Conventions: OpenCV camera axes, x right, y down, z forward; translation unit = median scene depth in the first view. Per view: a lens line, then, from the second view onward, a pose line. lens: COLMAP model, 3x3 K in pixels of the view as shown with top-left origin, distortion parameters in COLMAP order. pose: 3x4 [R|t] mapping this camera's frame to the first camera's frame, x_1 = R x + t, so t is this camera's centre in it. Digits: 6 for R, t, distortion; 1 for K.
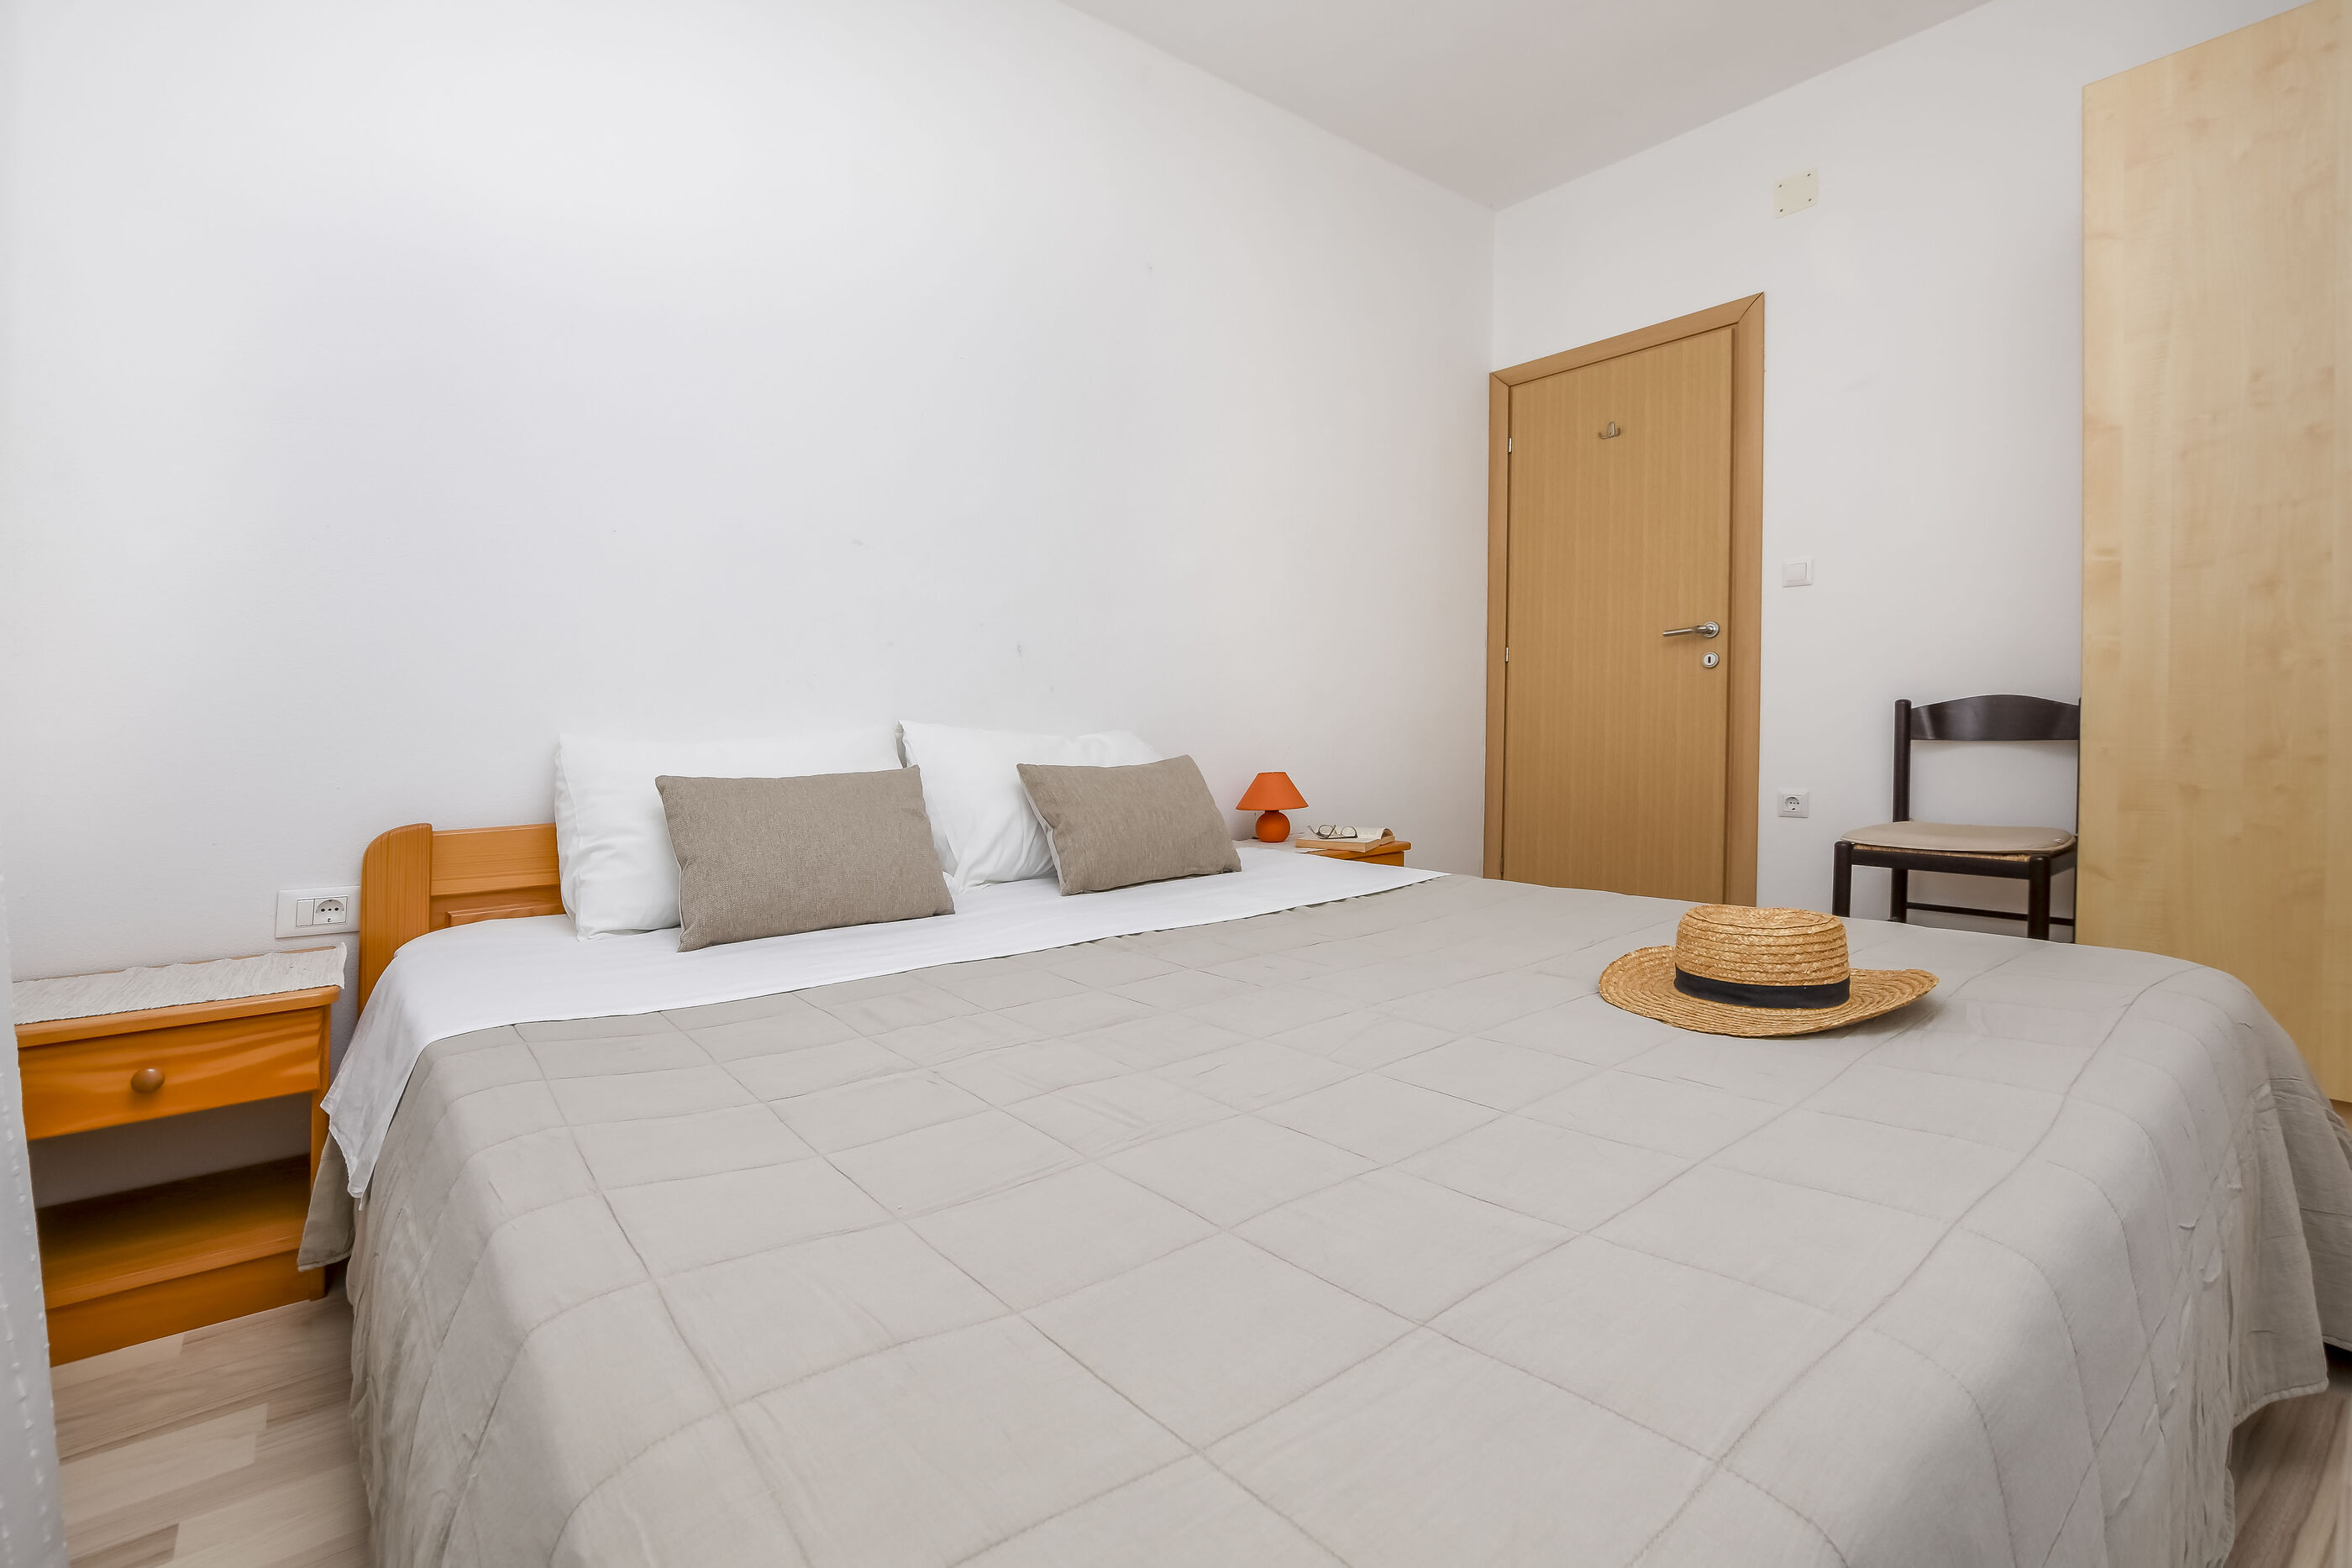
lens RADIAL K [[1131.5, 0, 1176.0], [0, 1131.5, 784.0], [0, 0, 1]] dist [0.002005, 0.000585]
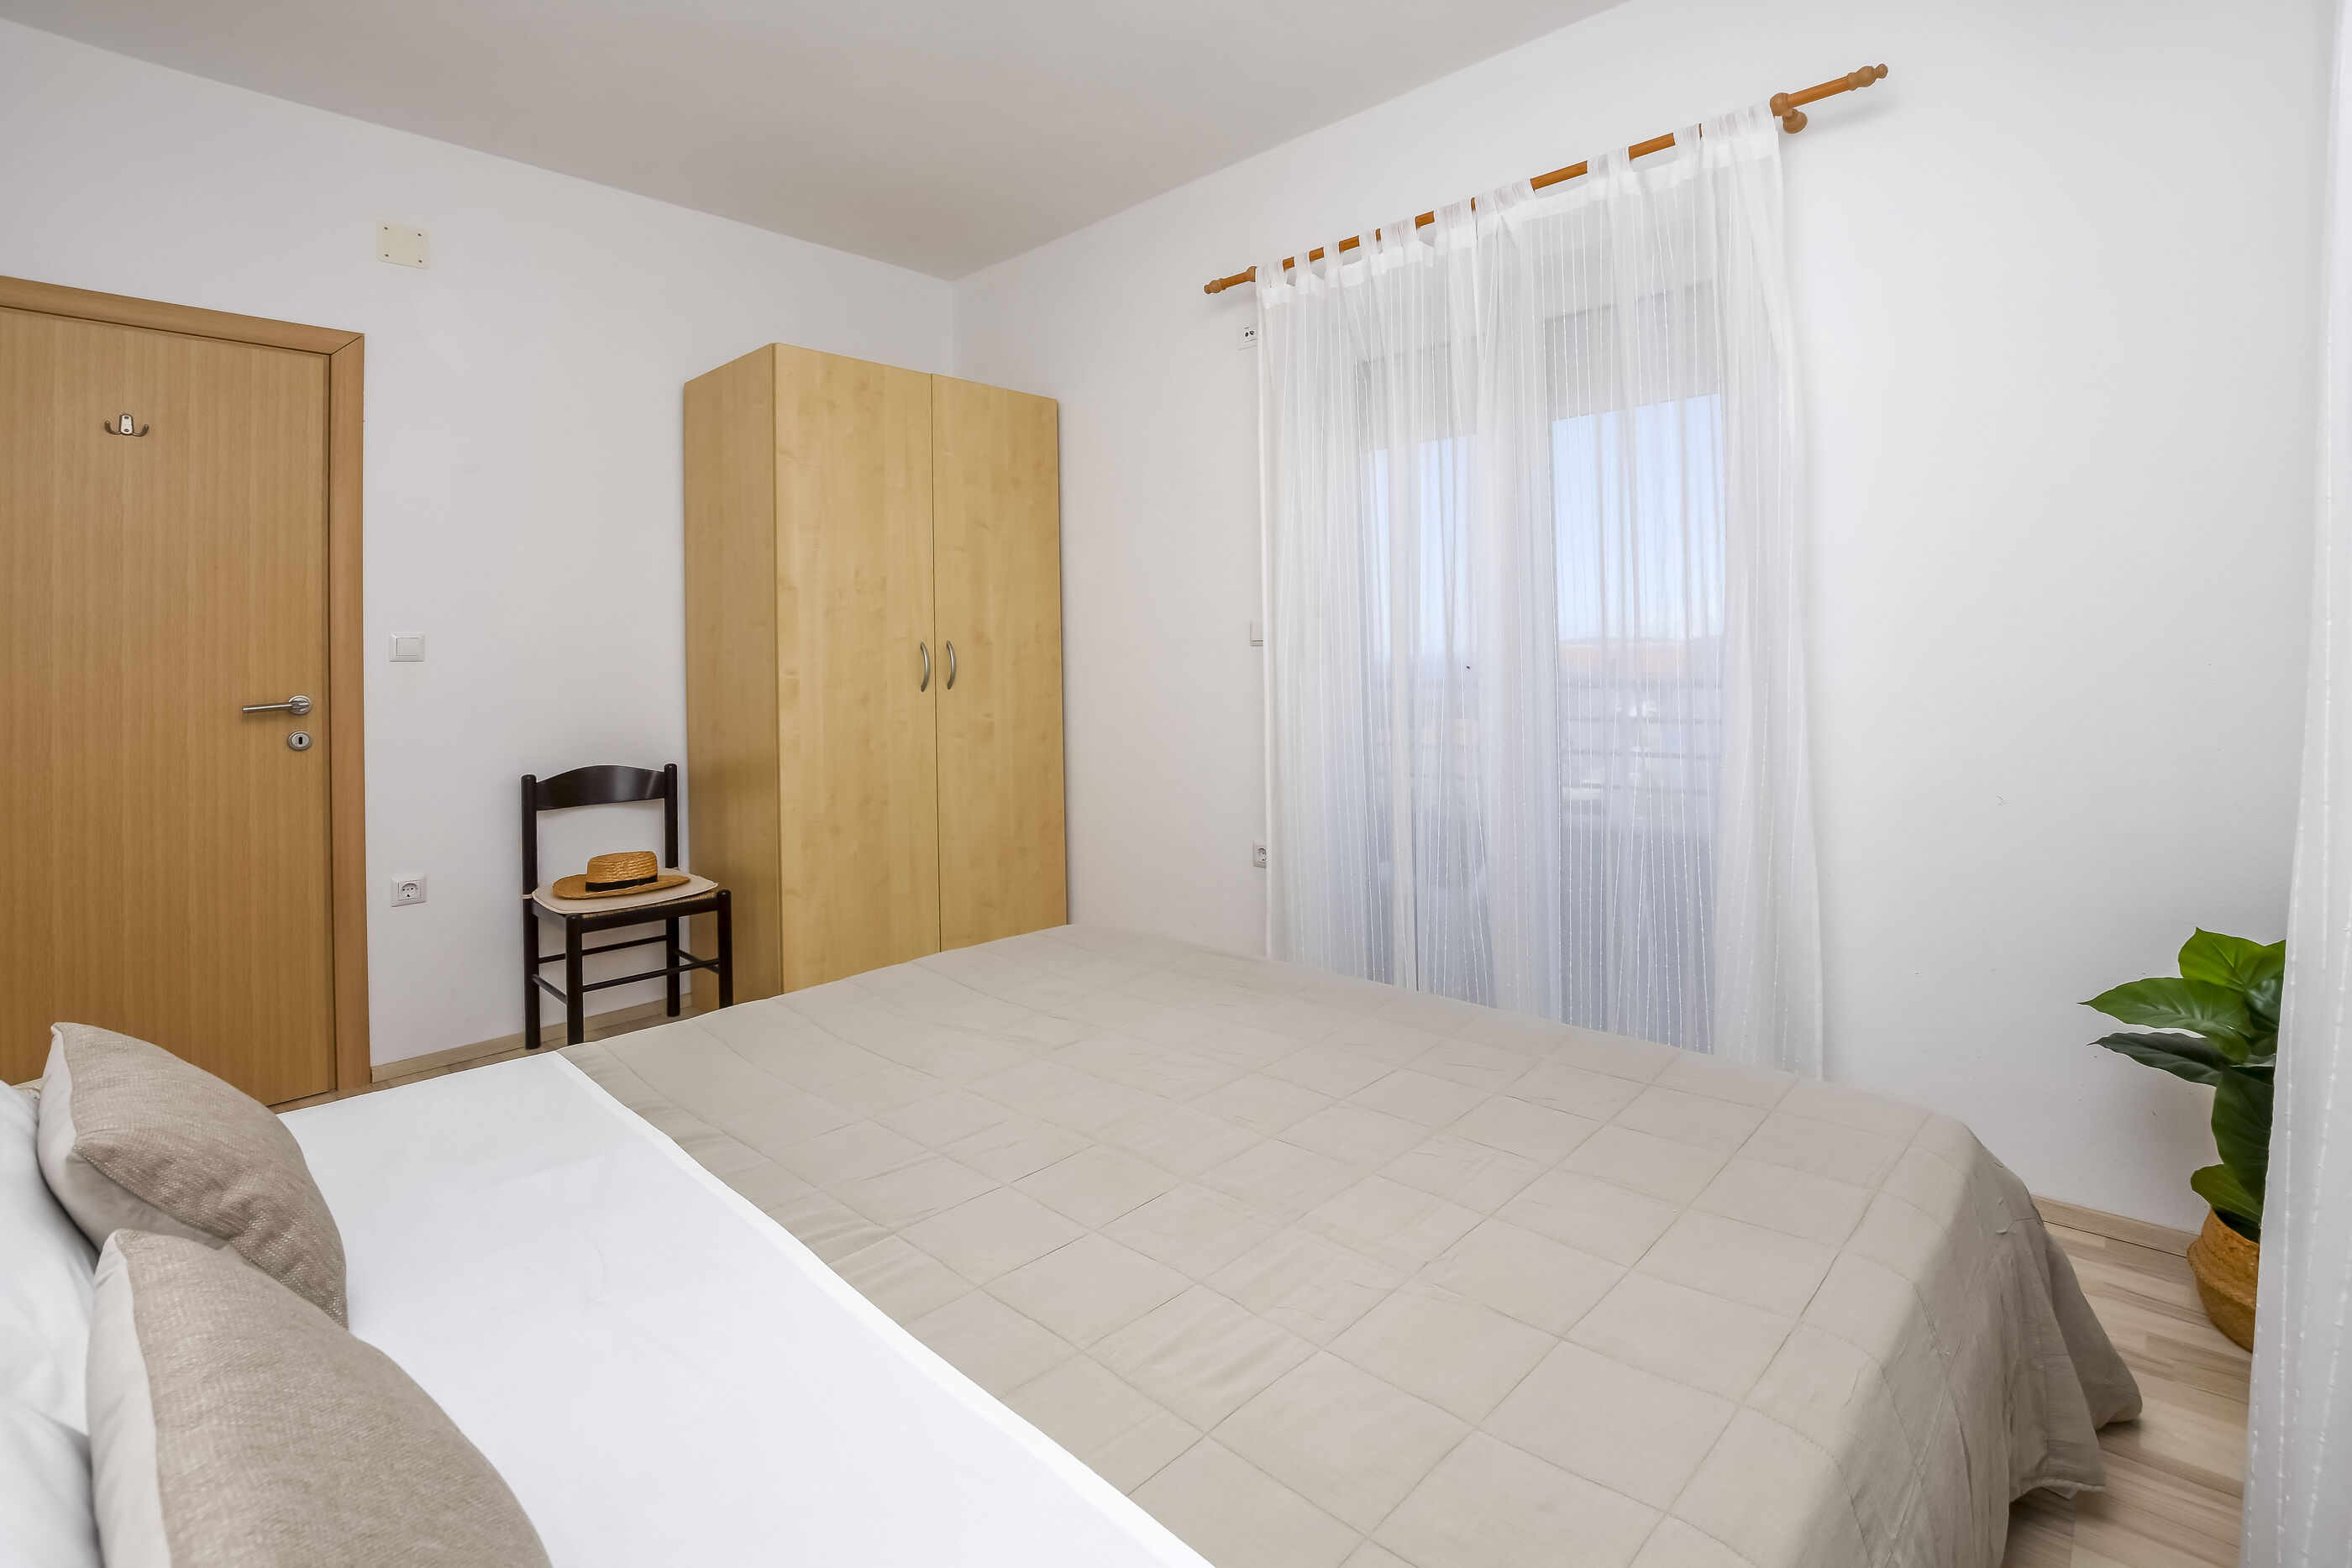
lens RADIAL K [[1099.9, 0, 1176.0], [0, 1099.9, 784.0], [0, 0, 1]] dist [-0.000887, -0.000153]
pose [[-0.126767, -0.089488, 0.987888, -0.453983], [0.074790, 0.992225, 0.099478, -0.119587], [-0.989109, 0.086495, -0.119089, 0.500312]]
